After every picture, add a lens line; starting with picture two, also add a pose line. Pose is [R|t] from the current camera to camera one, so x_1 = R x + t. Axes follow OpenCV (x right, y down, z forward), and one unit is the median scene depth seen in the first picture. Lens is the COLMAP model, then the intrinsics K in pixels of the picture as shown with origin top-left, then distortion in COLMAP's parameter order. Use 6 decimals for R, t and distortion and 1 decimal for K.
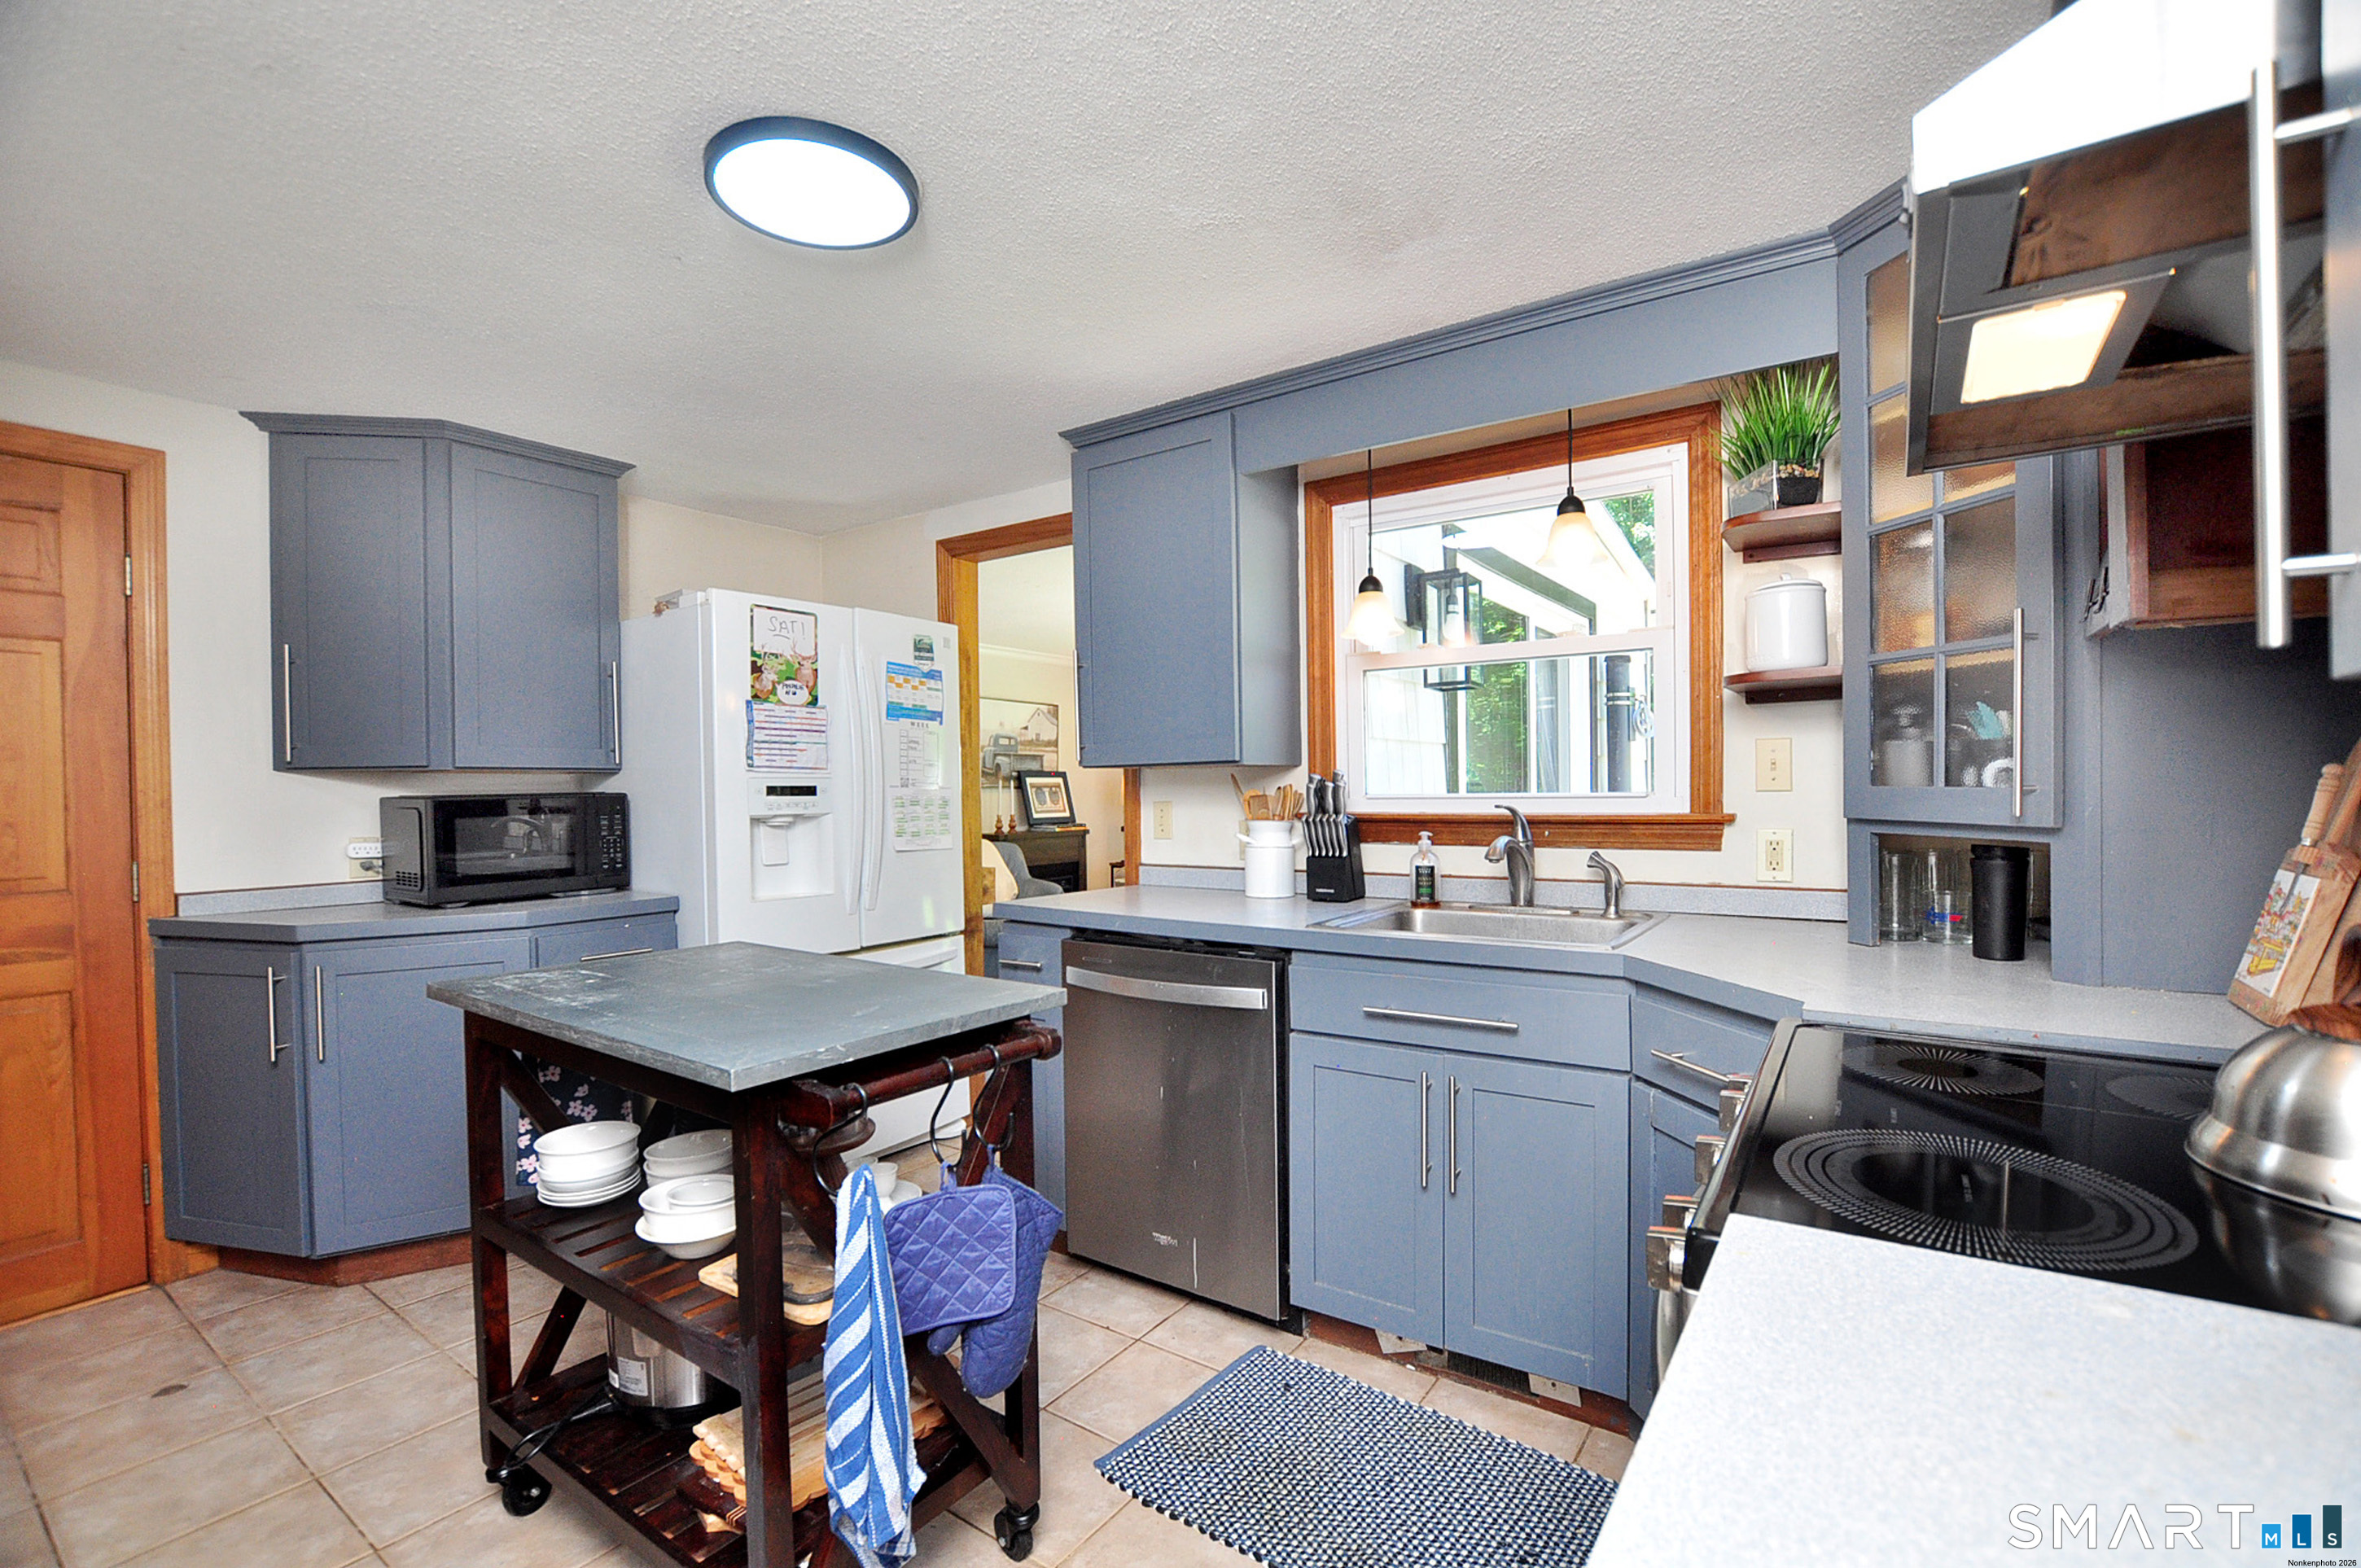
lens RADIAL K [[1056.2, 0, 1193.7], [0, 1056.2, 795.0], [0, 0, 1]] dist [-0.028139, 0.002621]
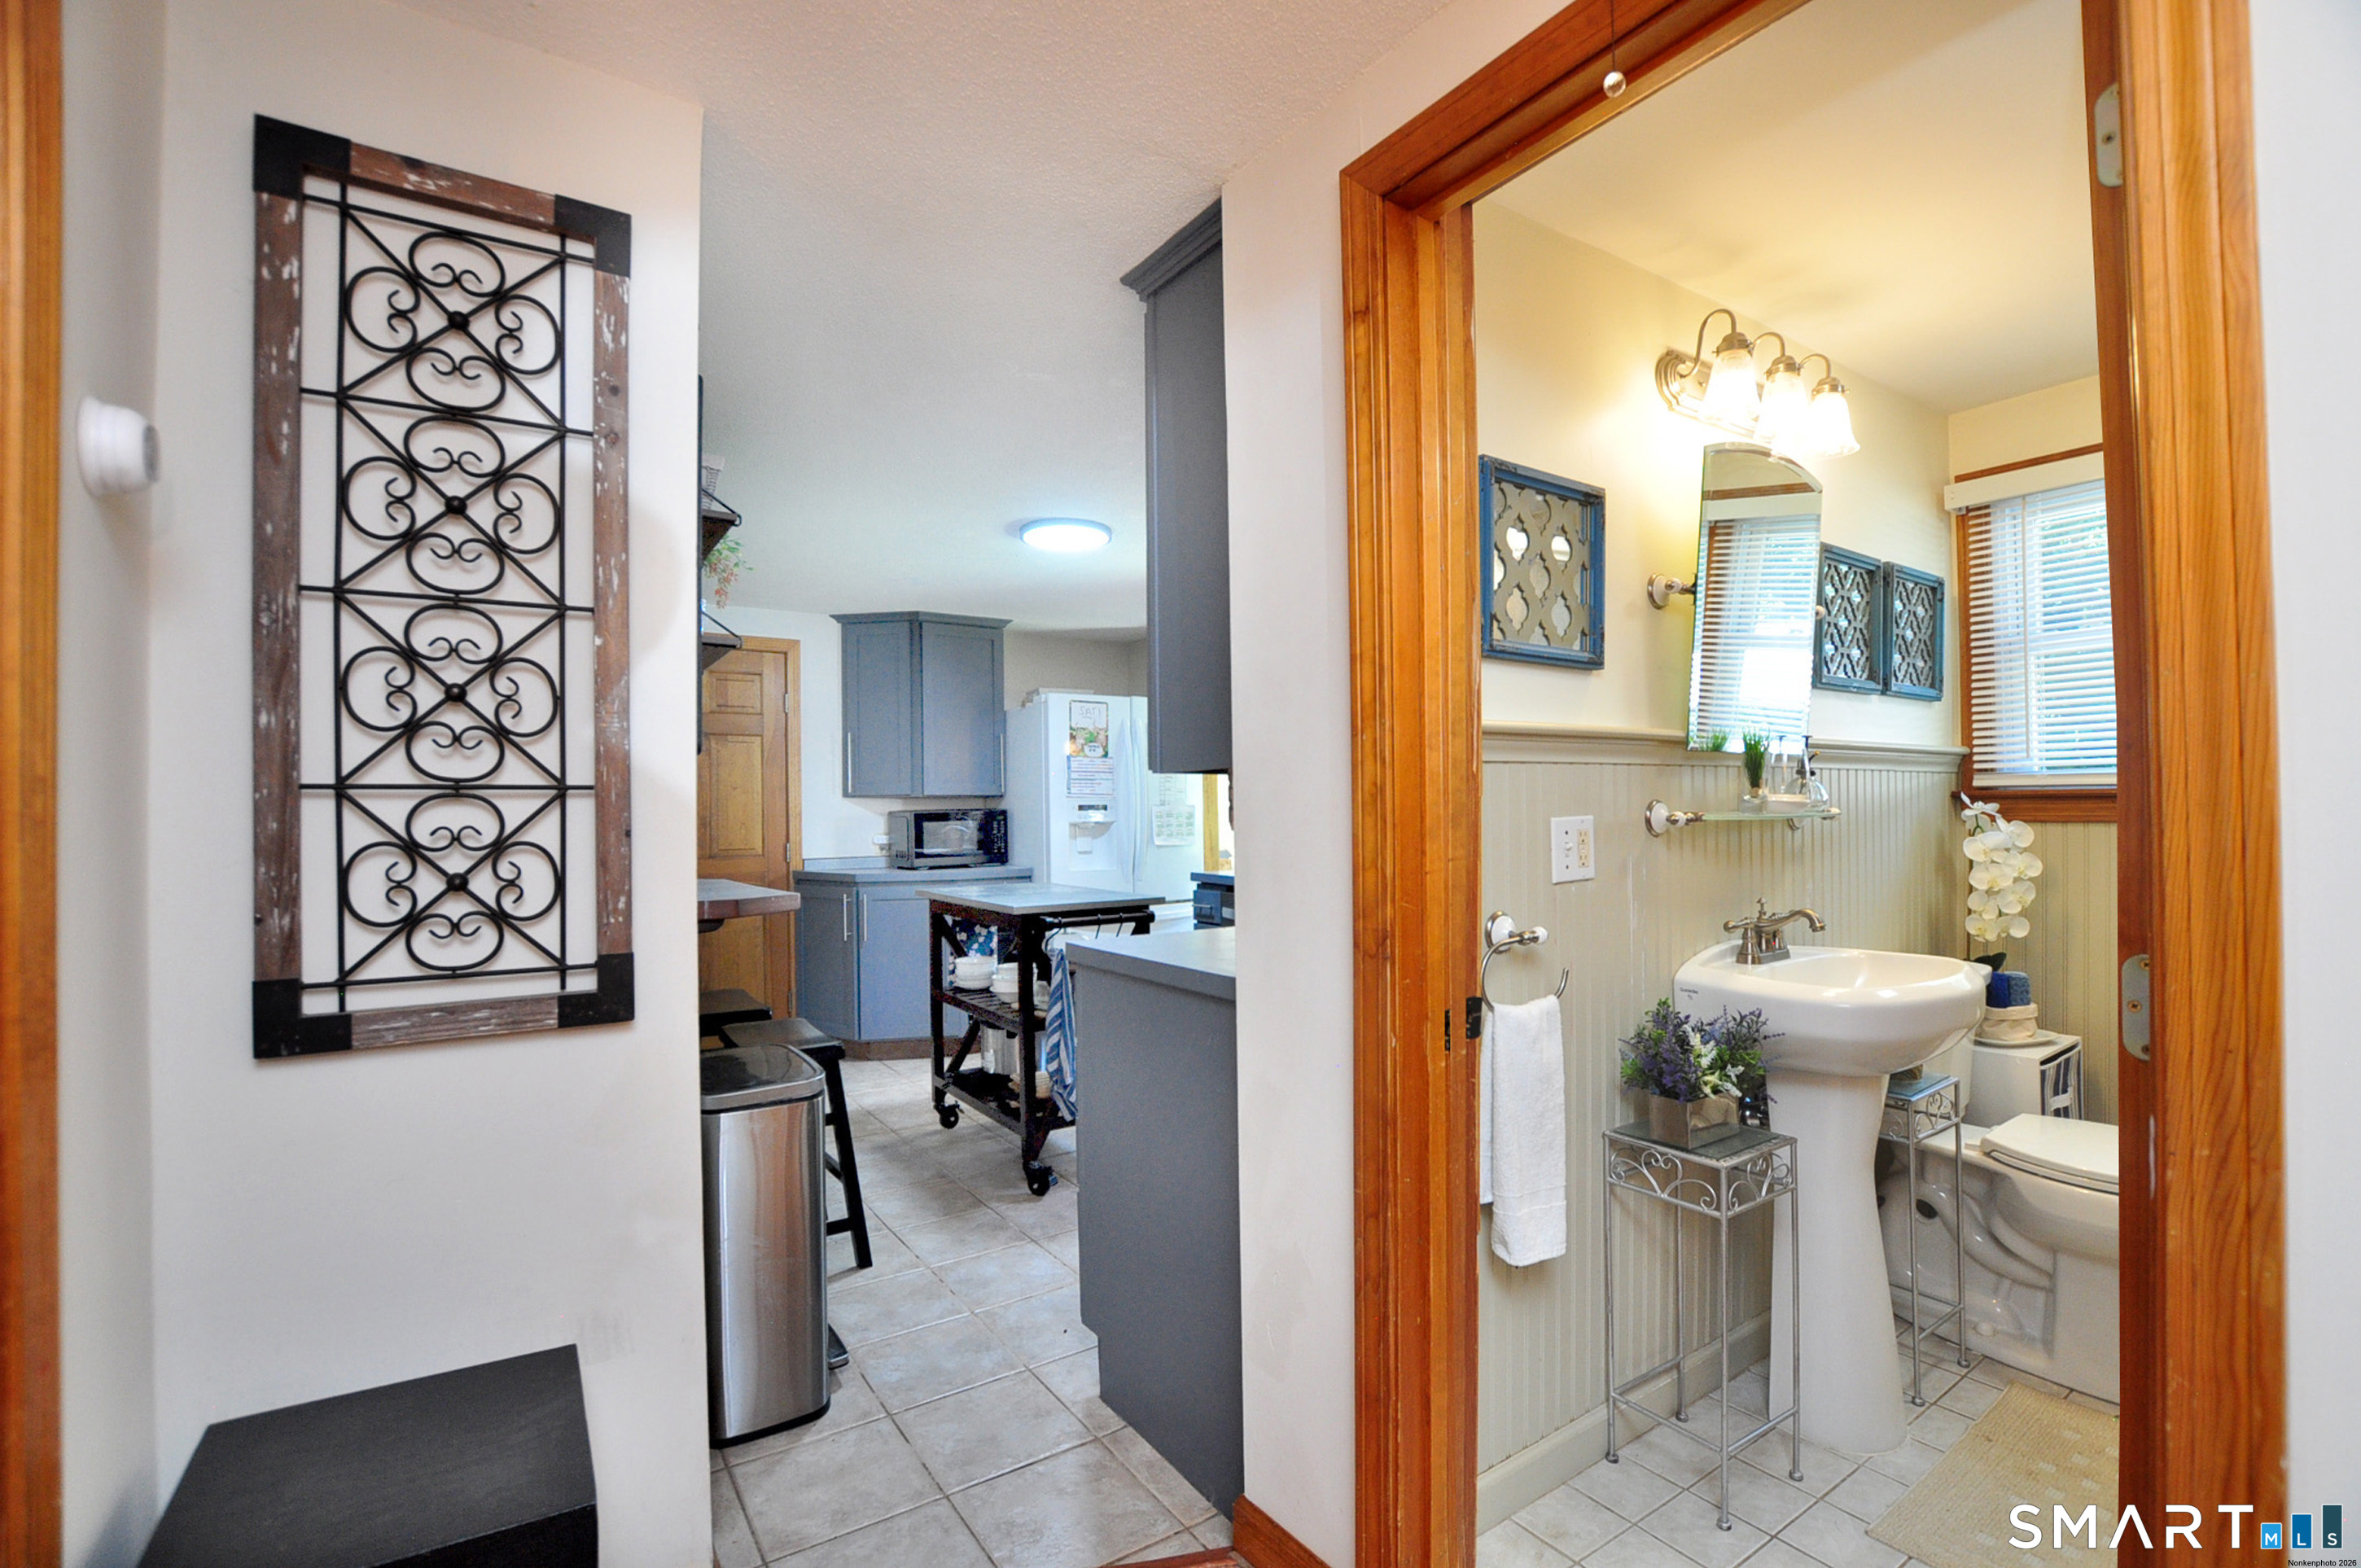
lens RADIAL K [[1056.2, 0, 1168.2], [0, 1056.2, 800.1], [0, 0, 1]] dist [-0.028139, 0.002621]
pose [[0.928512, -0.002736, -0.371294, 0.391666], [-0.003694, 0.999855, -0.016605, 0.012916], [0.371285, 0.016789, 0.928367, -0.579810]]
